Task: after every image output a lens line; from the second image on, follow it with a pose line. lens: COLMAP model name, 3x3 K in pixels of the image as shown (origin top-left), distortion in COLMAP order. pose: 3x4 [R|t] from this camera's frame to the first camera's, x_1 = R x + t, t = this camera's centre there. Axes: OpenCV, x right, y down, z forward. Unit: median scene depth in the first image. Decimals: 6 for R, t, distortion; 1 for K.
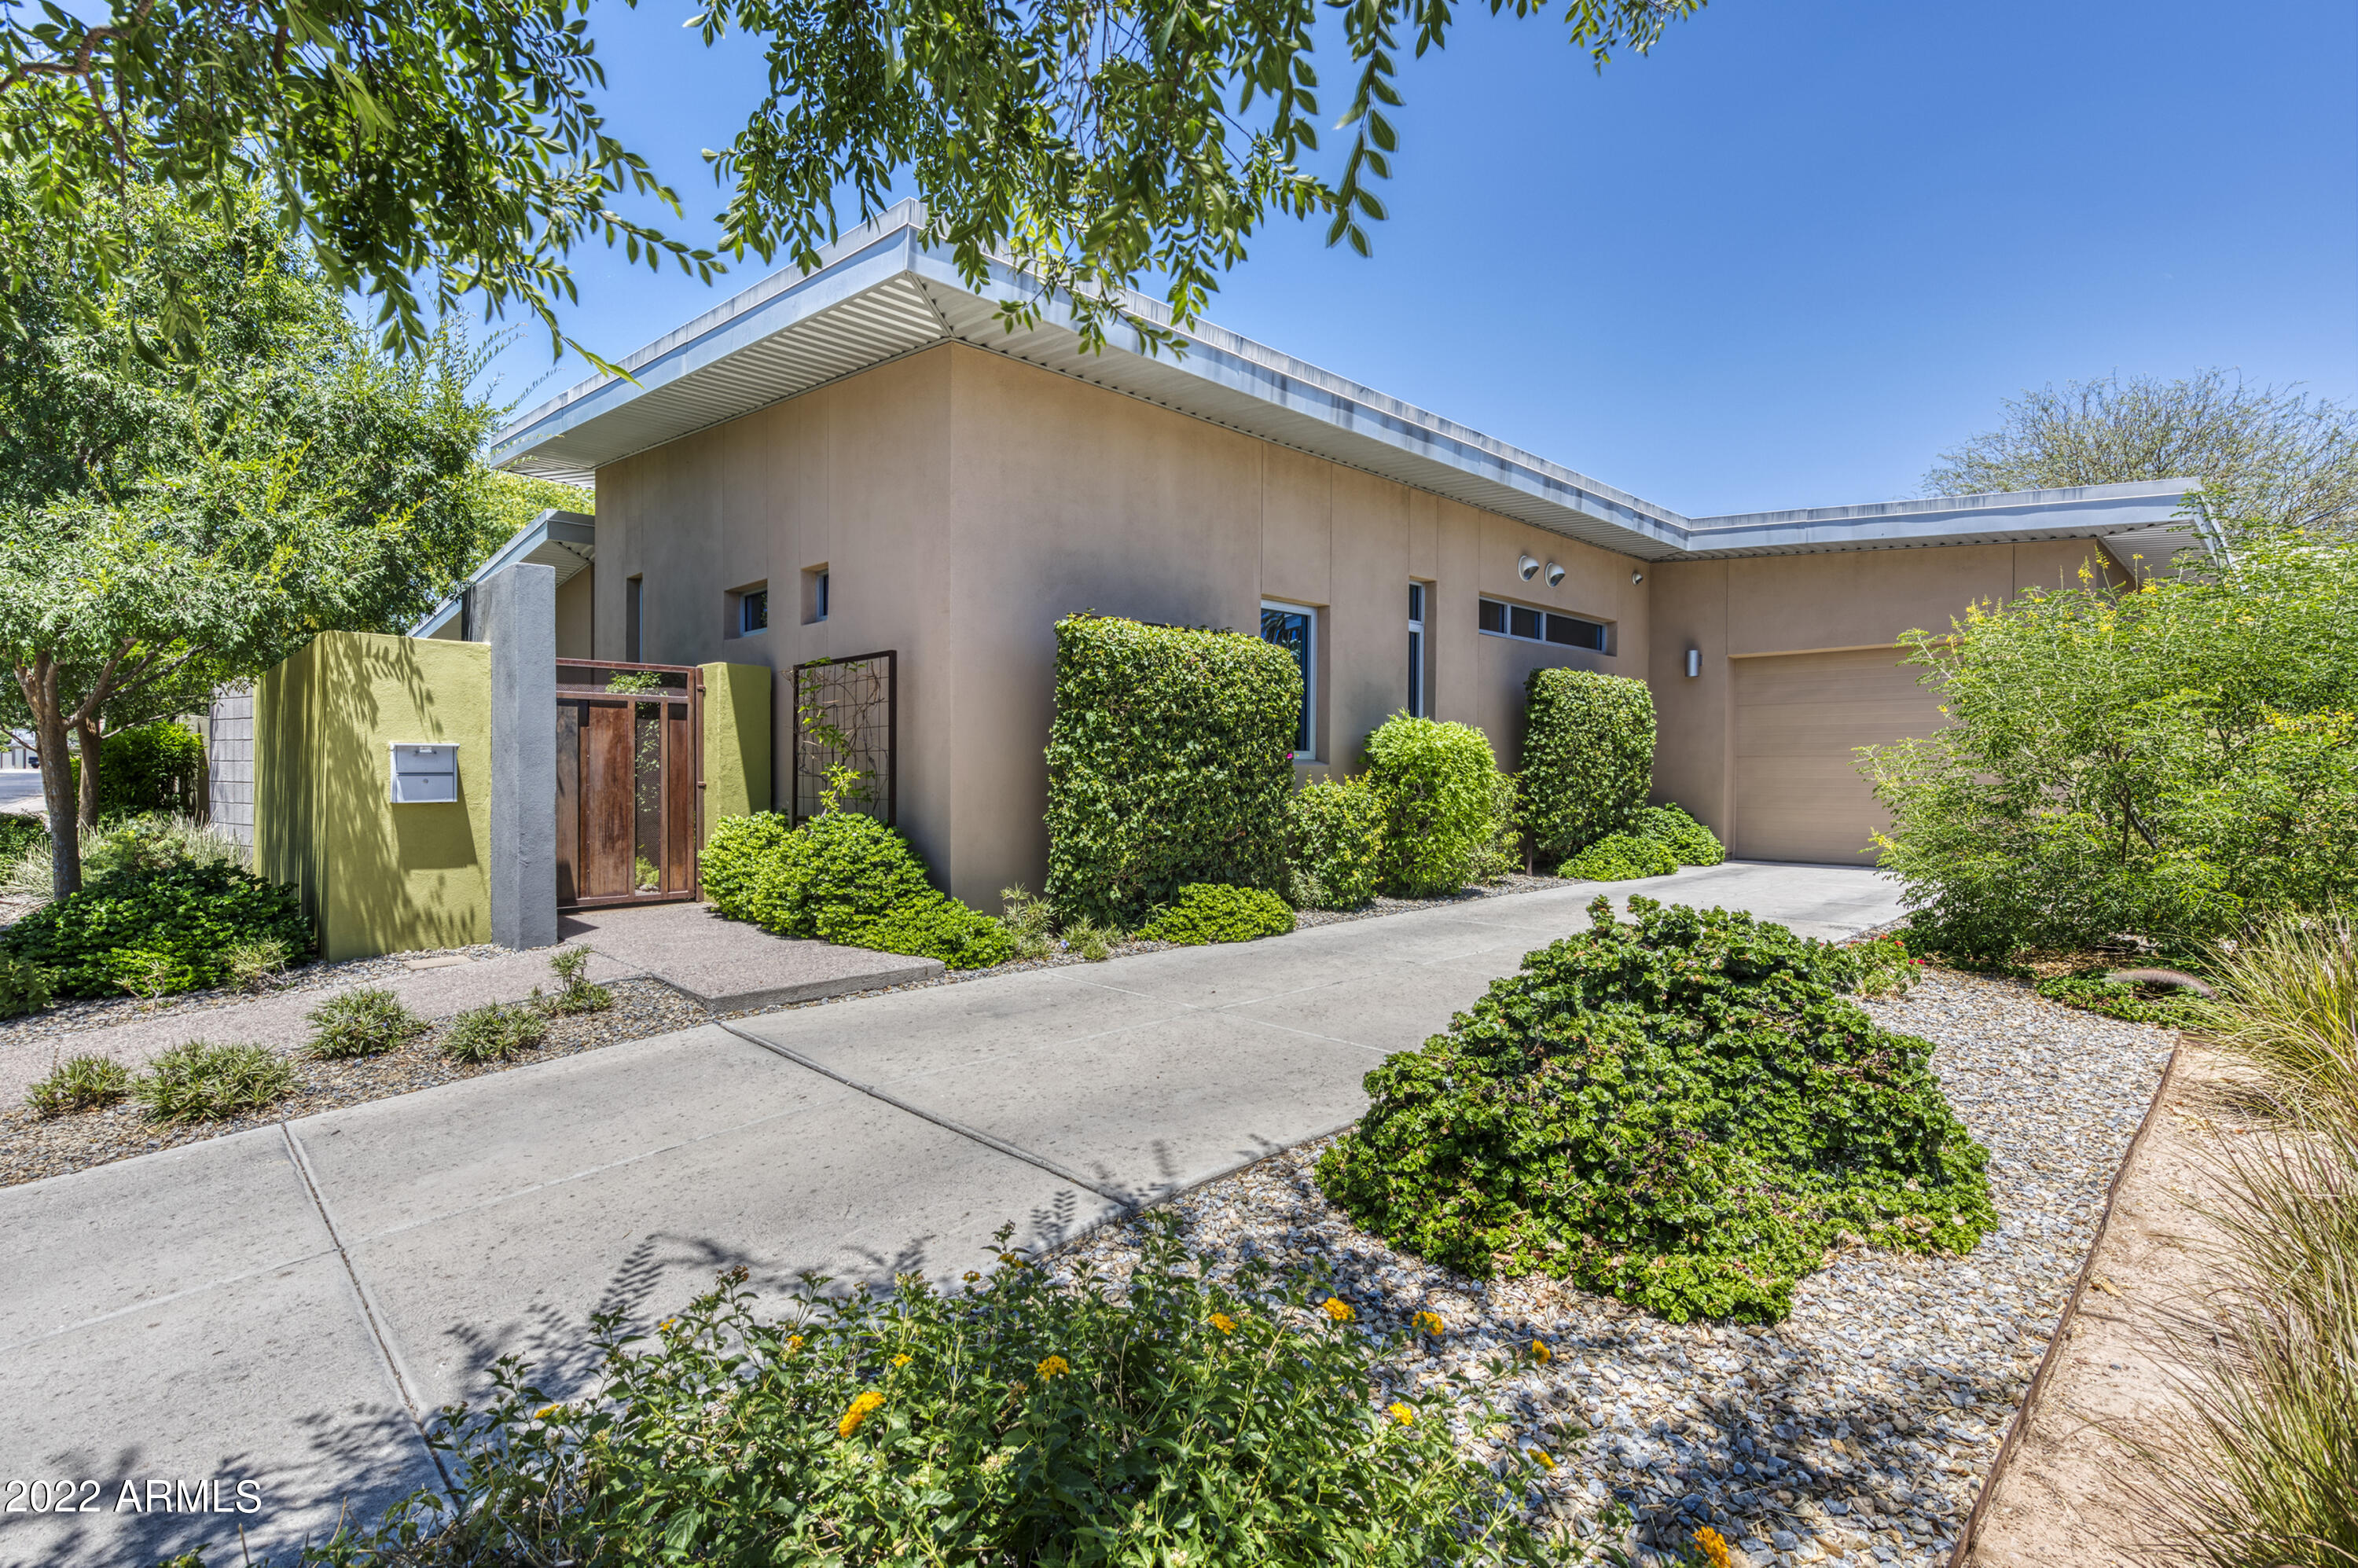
lens RADIAL K [[1121.6, 0, 1181.4], [0, 1121.6, 770.2], [0, 0, 1]] dist [0.000245, -0.000412]
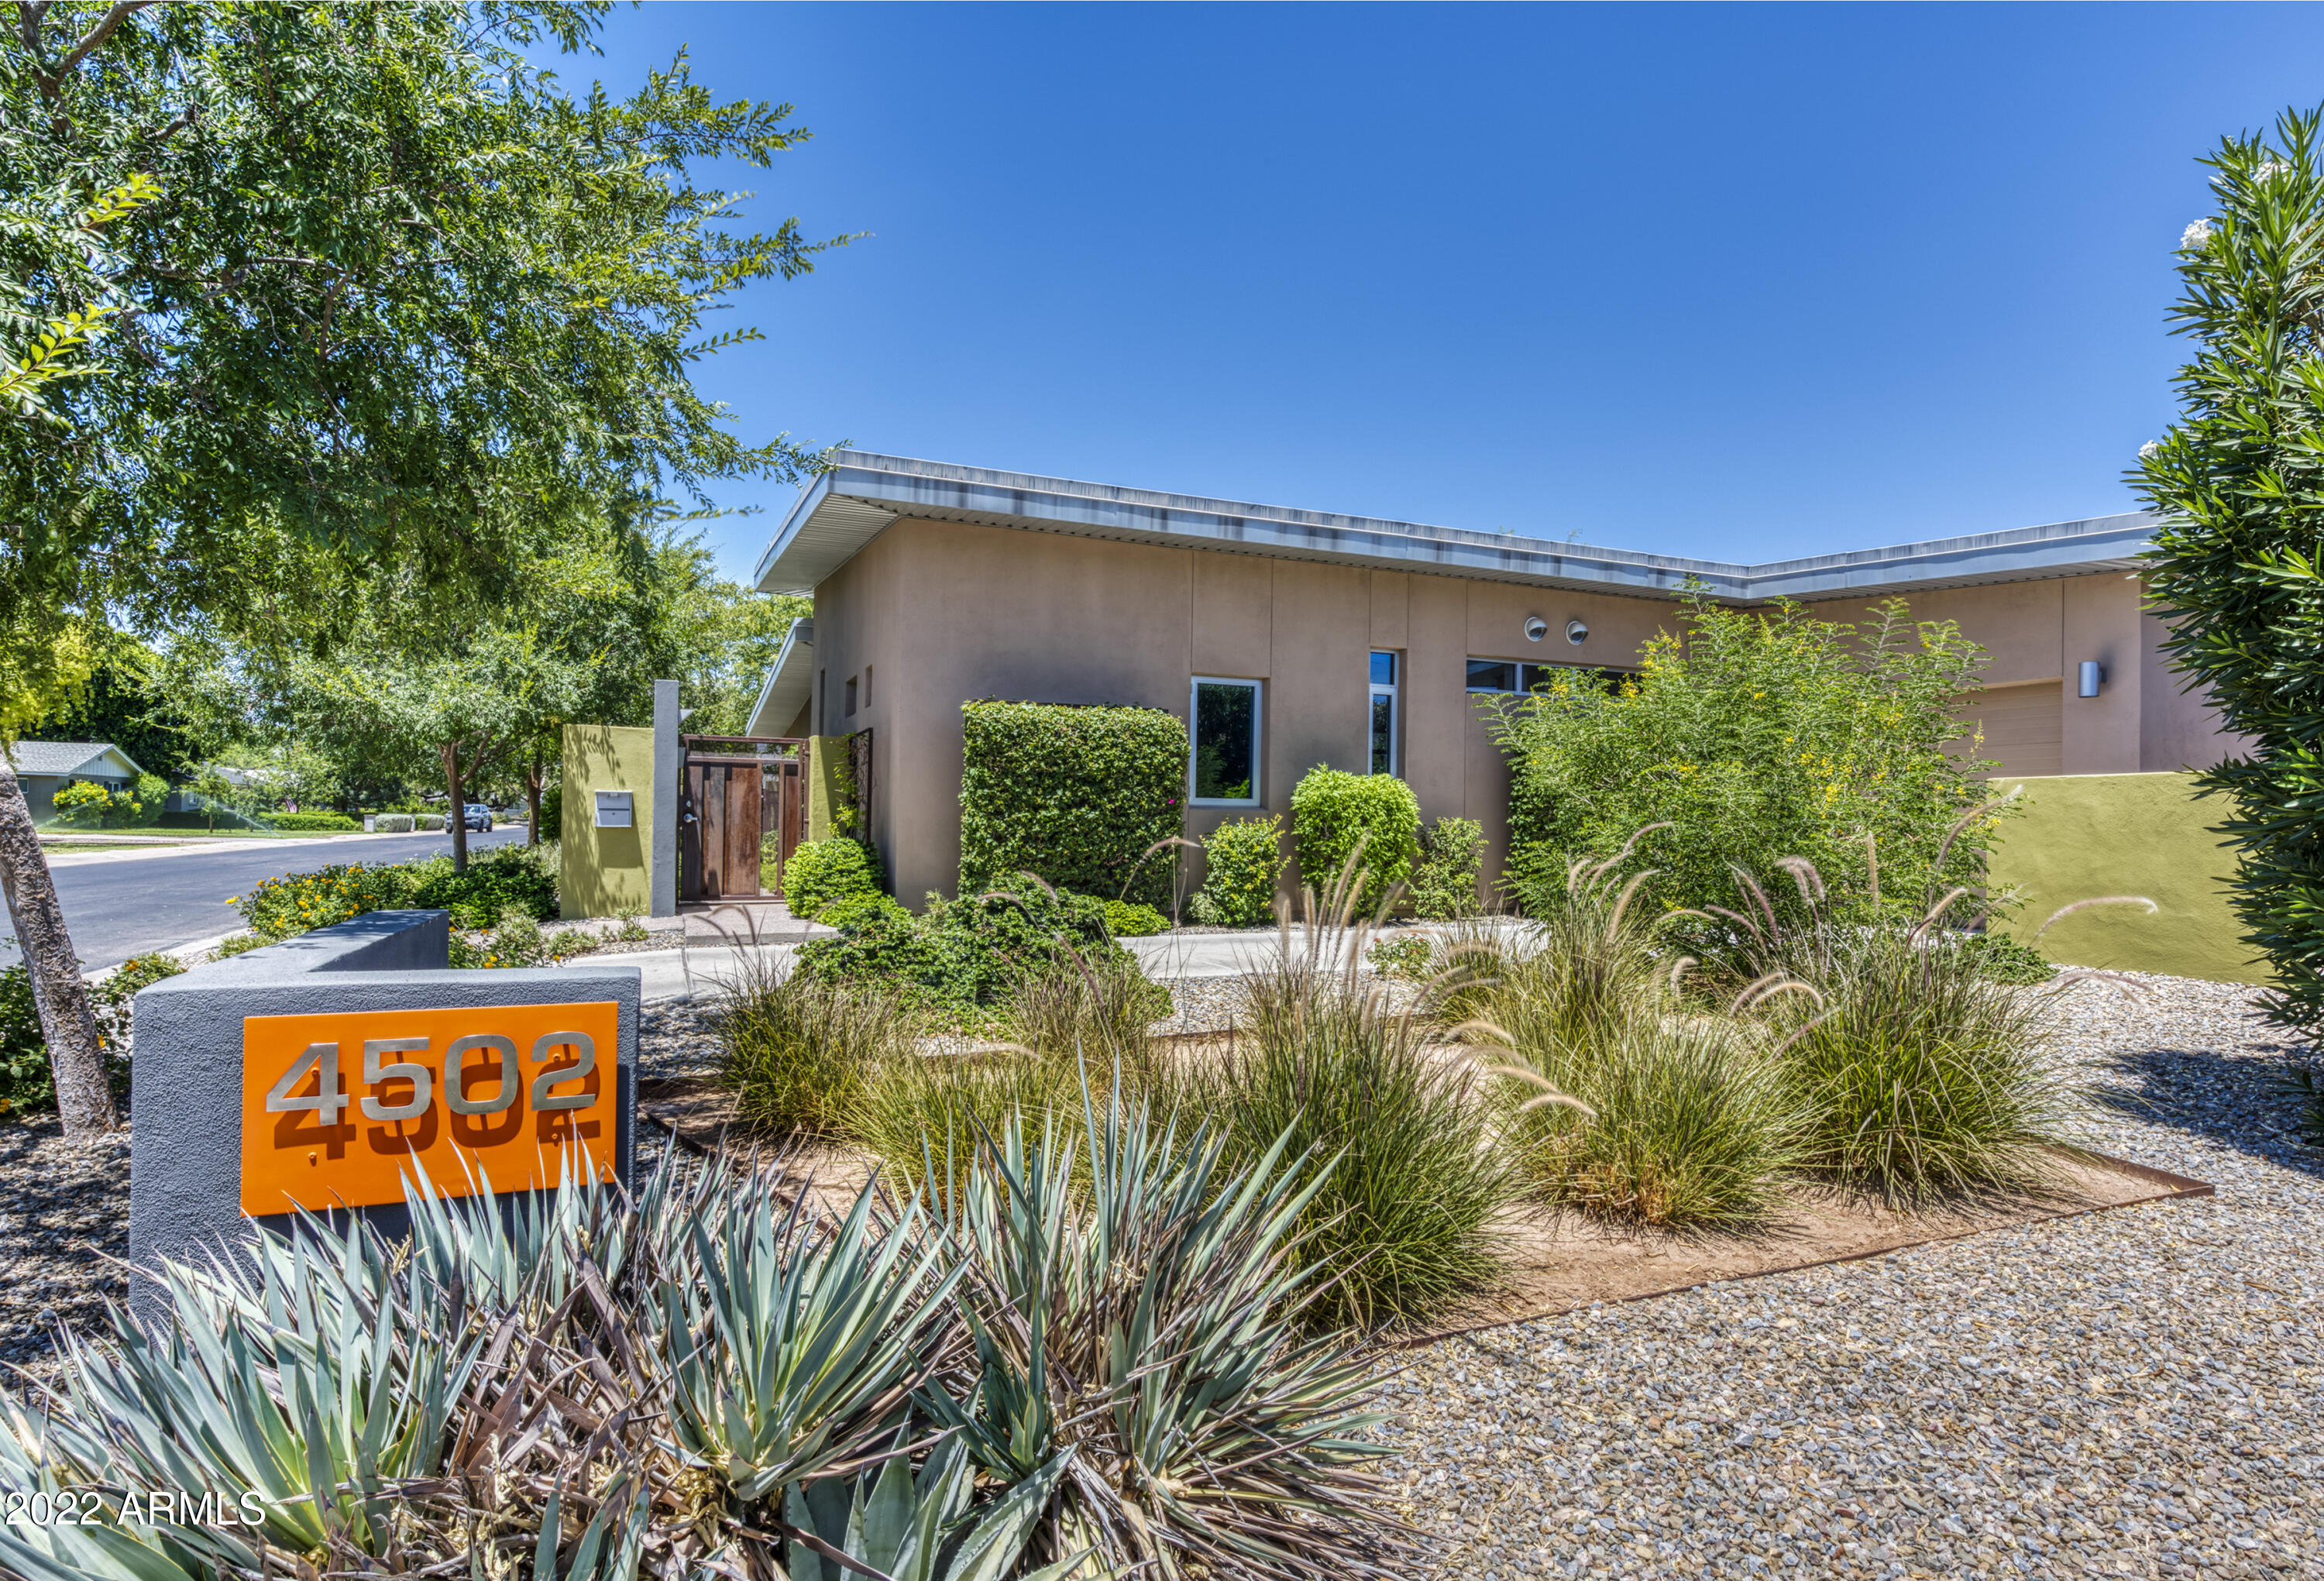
lens RADIAL K [[1257.8, 0, 1160.2], [0, 1257.8, 800.8], [0, 0, 1]] dist [-0.002272, -0.000060]
pose [[0.930423, 0.001167, -0.366485, 0.678290], [-0.010314, 0.999682, -0.023000, 0.022034], [0.366342, 0.025180, 0.930140, -0.380702]]
